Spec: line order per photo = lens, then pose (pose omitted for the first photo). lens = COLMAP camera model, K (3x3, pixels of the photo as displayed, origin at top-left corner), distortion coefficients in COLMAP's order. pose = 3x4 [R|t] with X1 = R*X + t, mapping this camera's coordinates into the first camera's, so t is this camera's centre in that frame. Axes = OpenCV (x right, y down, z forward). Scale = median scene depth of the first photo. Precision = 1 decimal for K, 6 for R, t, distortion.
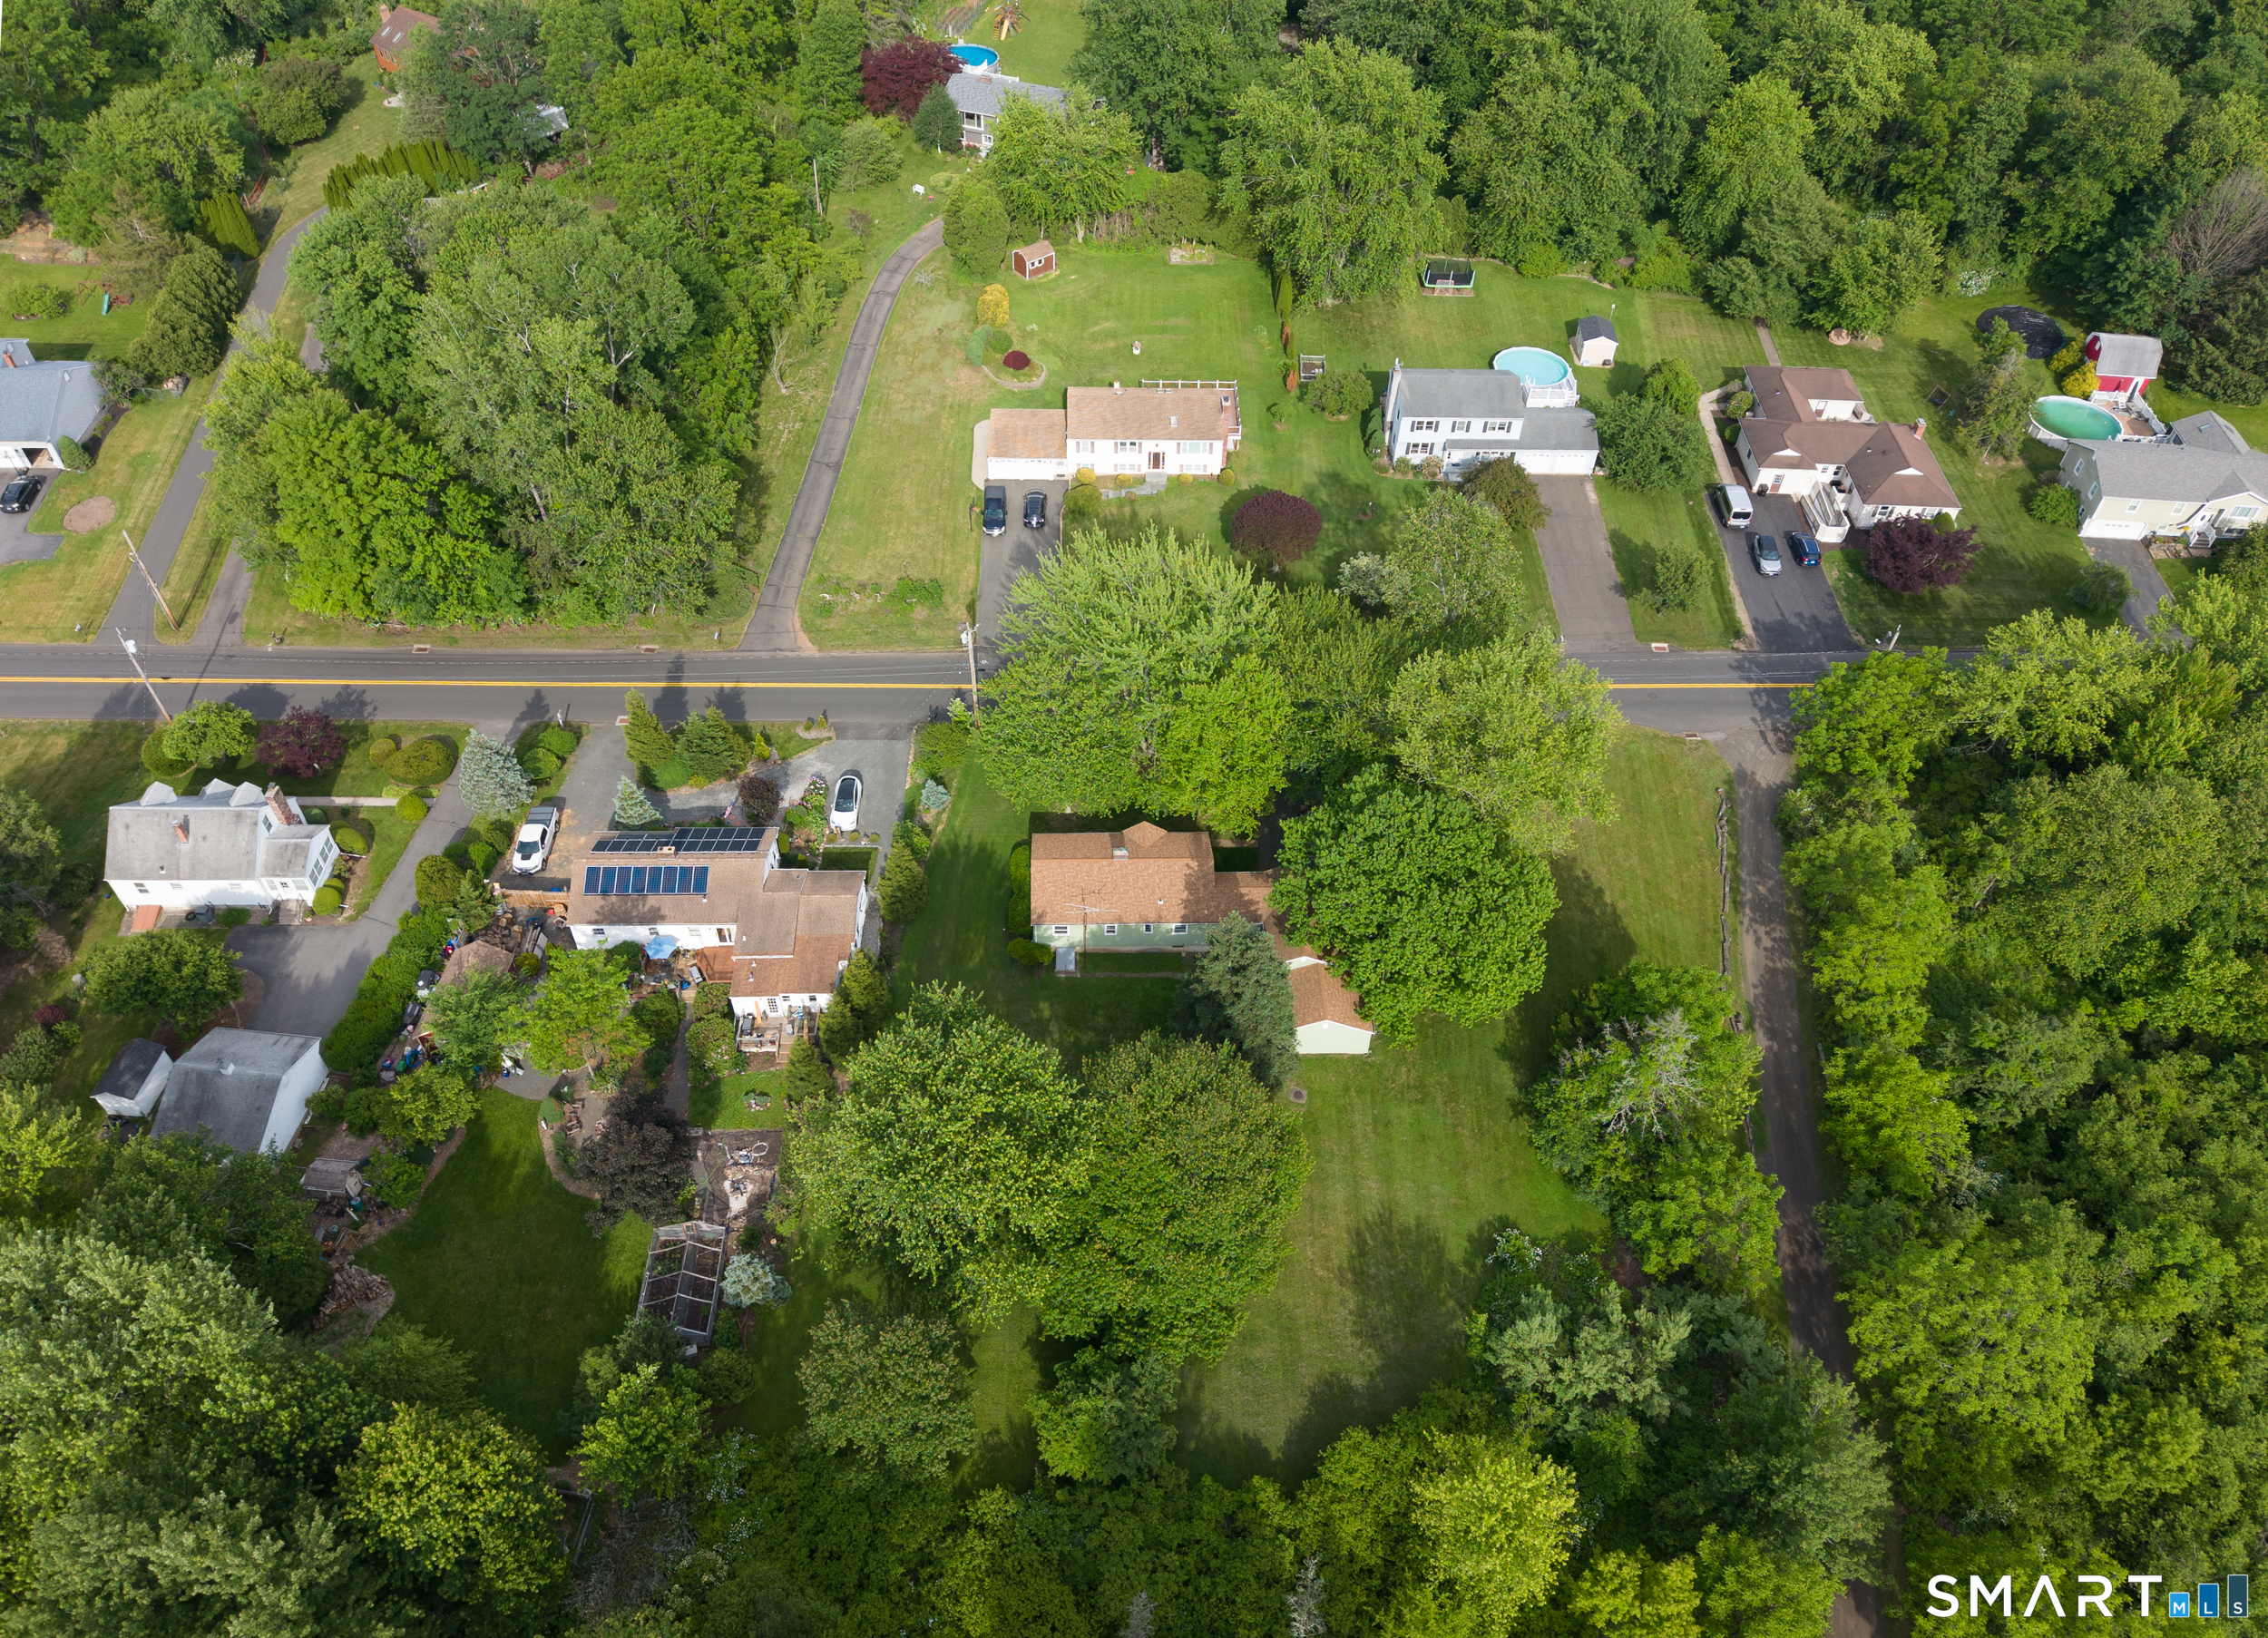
lens RADIAL K [[1581.2, 0, 1134.0], [0, 1581.2, 819.0], [0, 0, 1]] dist [0.019723, -0.008199]
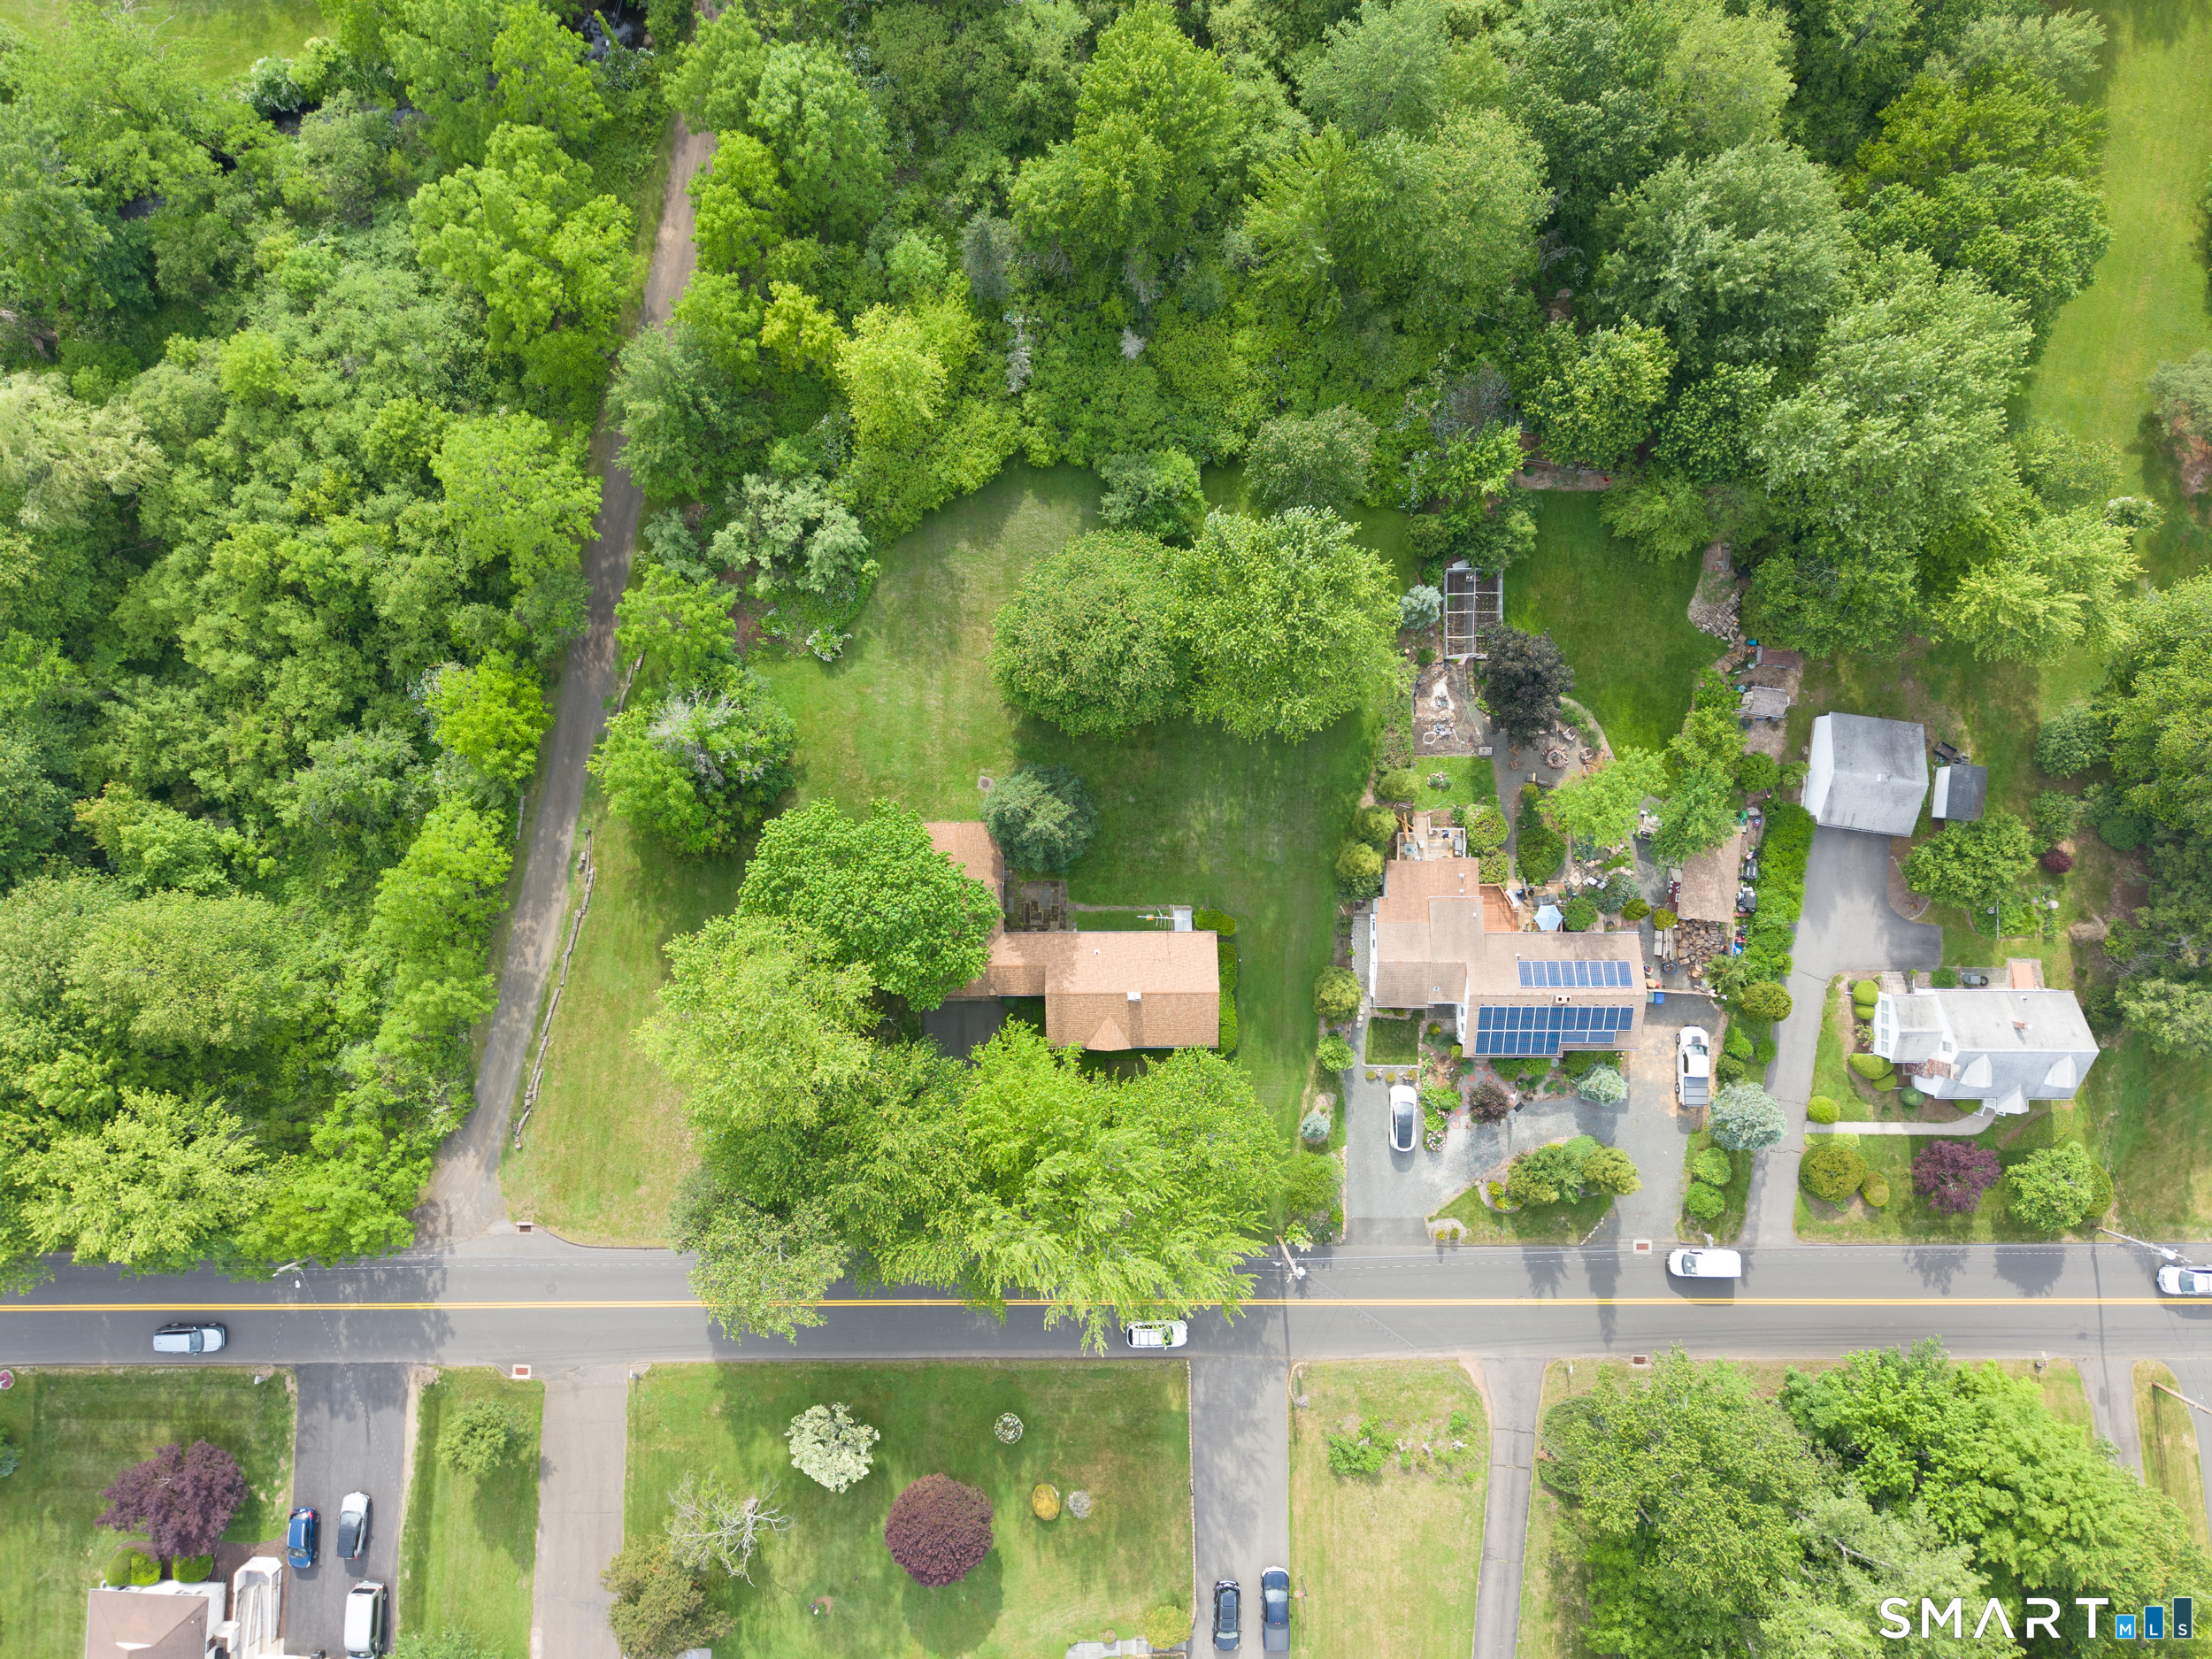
lens RADIAL K [[1494.3, 0, 1091.2], [0, 1494.3, 822.4], [0, 0, 1]] dist [0.038528, -0.056695]
pose [[-0.999401, -0.020551, -0.027846, 0.039327], [-0.004797, -0.714588, 0.699529, -0.452663], [-0.034275, 0.699244, 0.714061, 0.160930]]
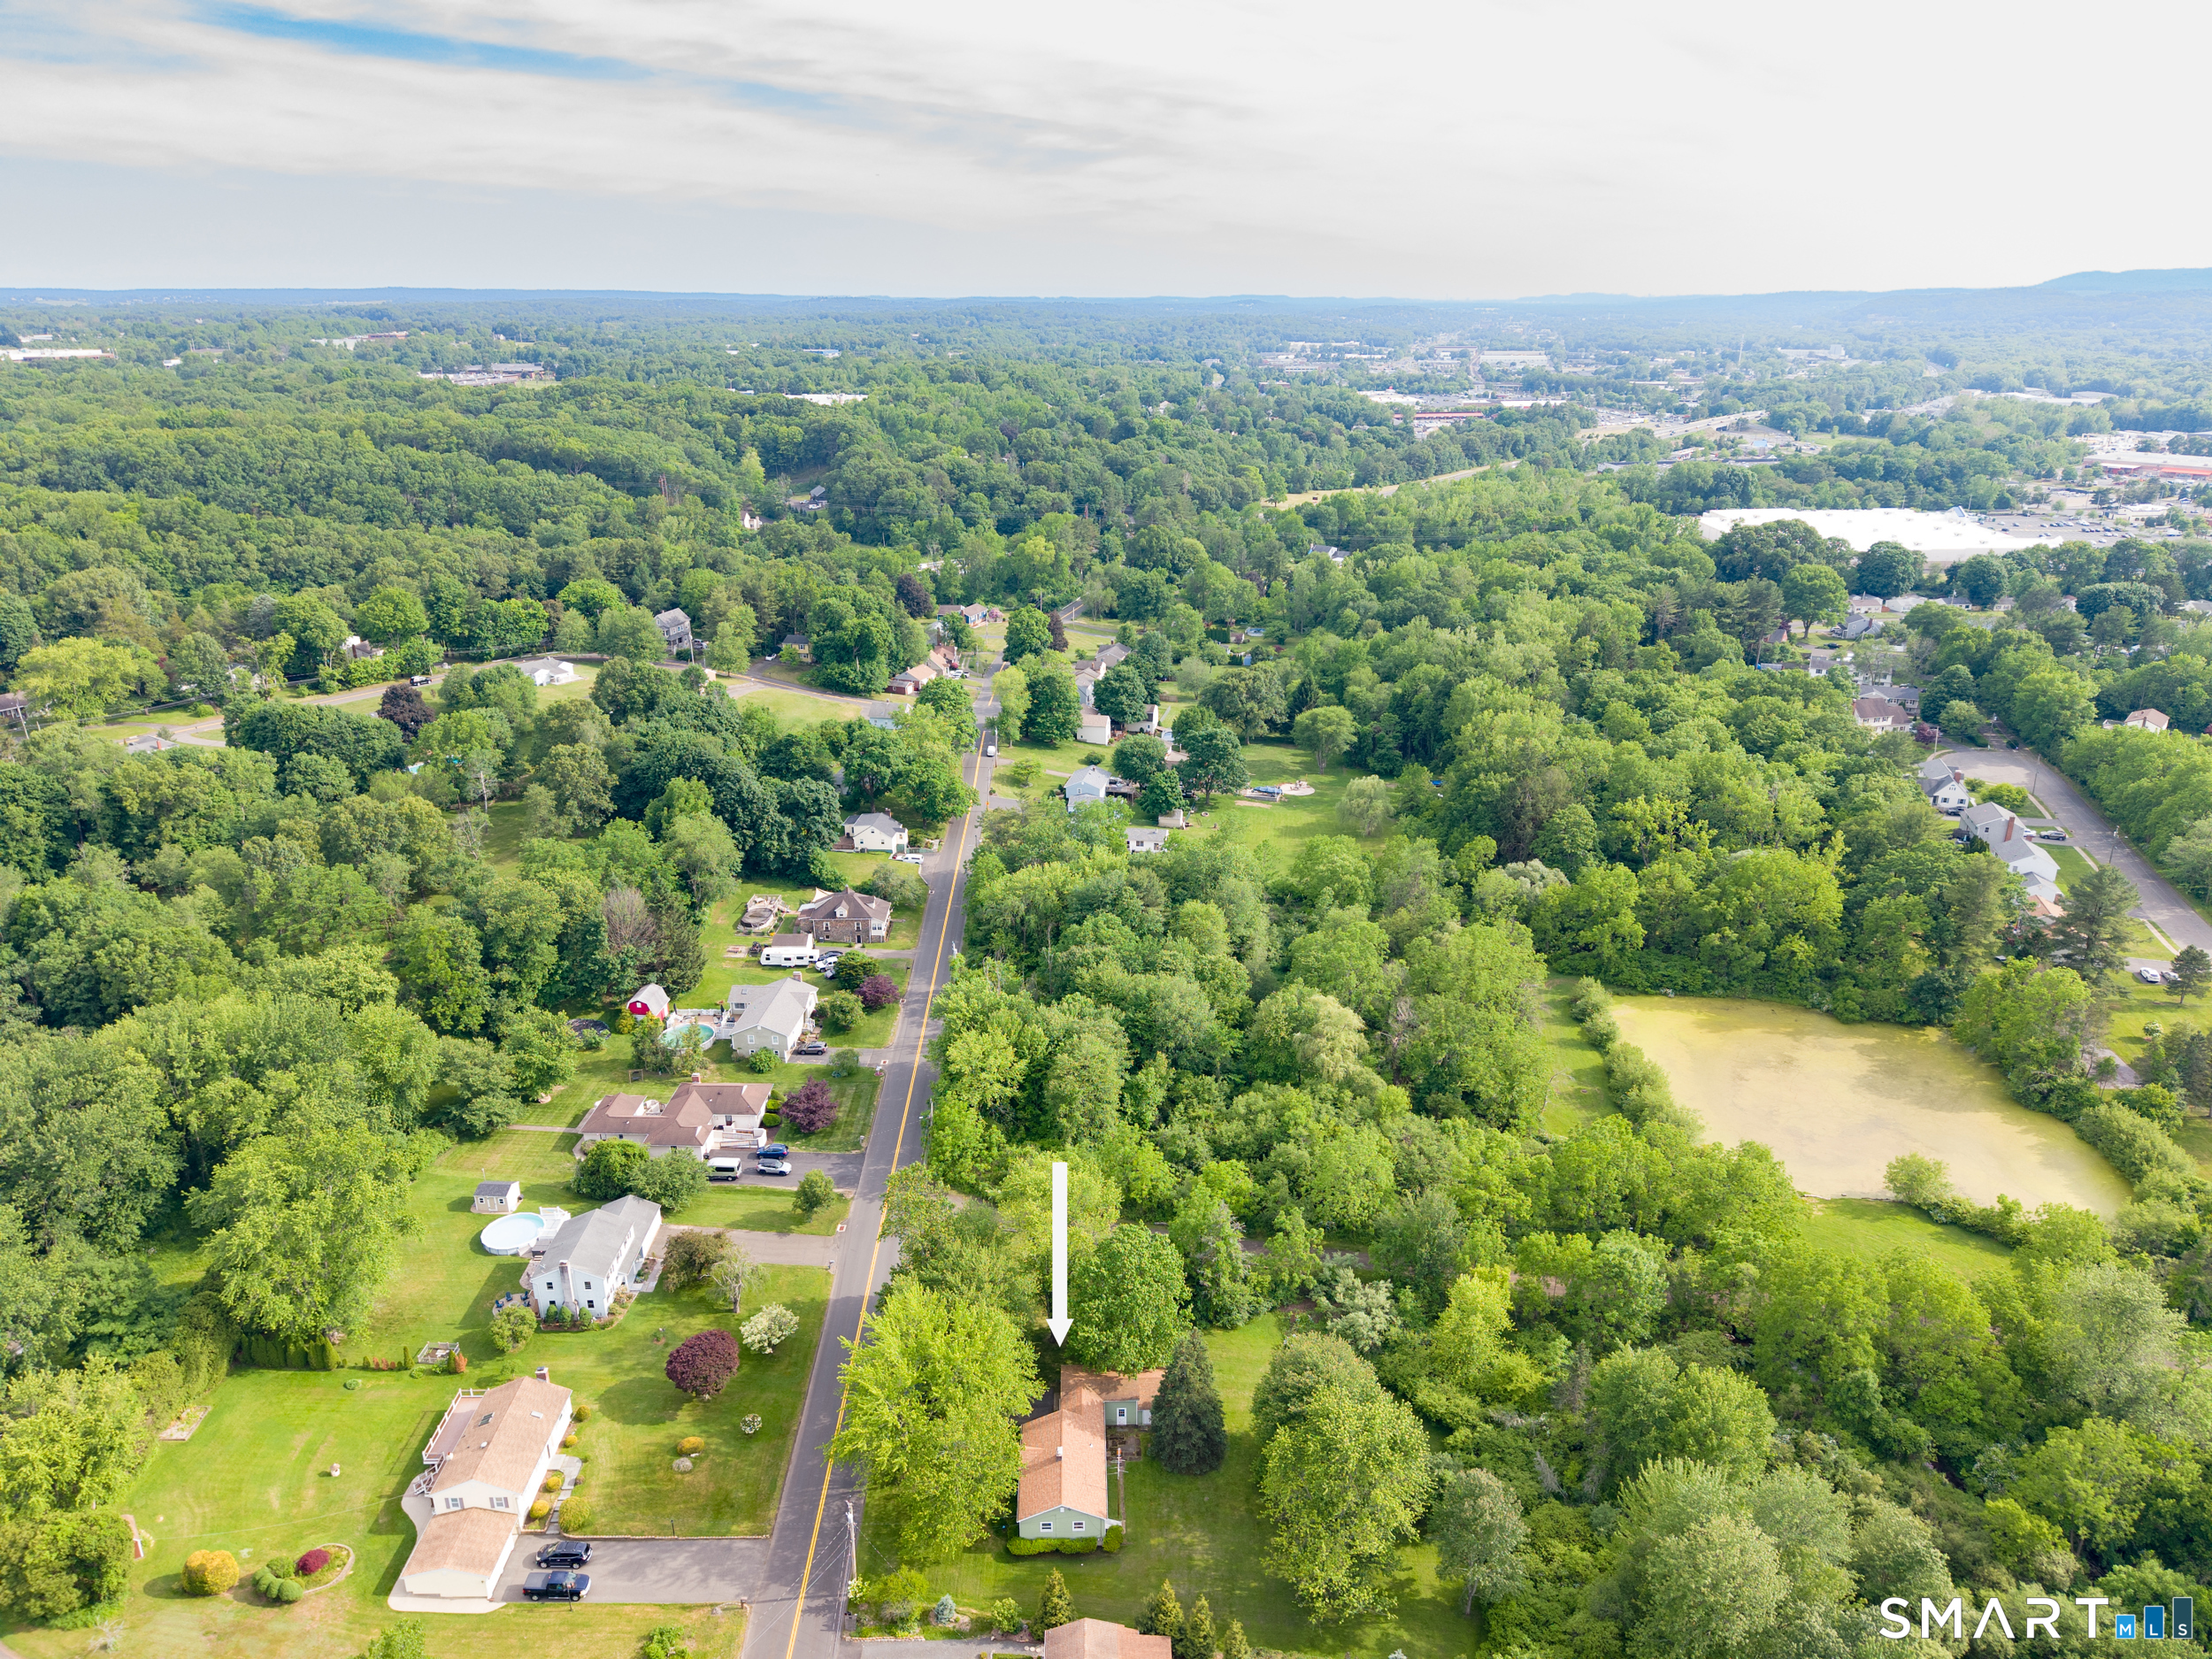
lens RADIAL K [[1494.3, 0, 1091.2], [0, 1494.3, 822.4], [0, 0, 1]] dist [0.038528, -0.056695]
pose [[0.022307, -0.358526, 0.933253, -0.813899], [0.728663, 0.644969, 0.230359, -0.485437], [-0.684509, 0.674889, 0.275632, 0.169720]]
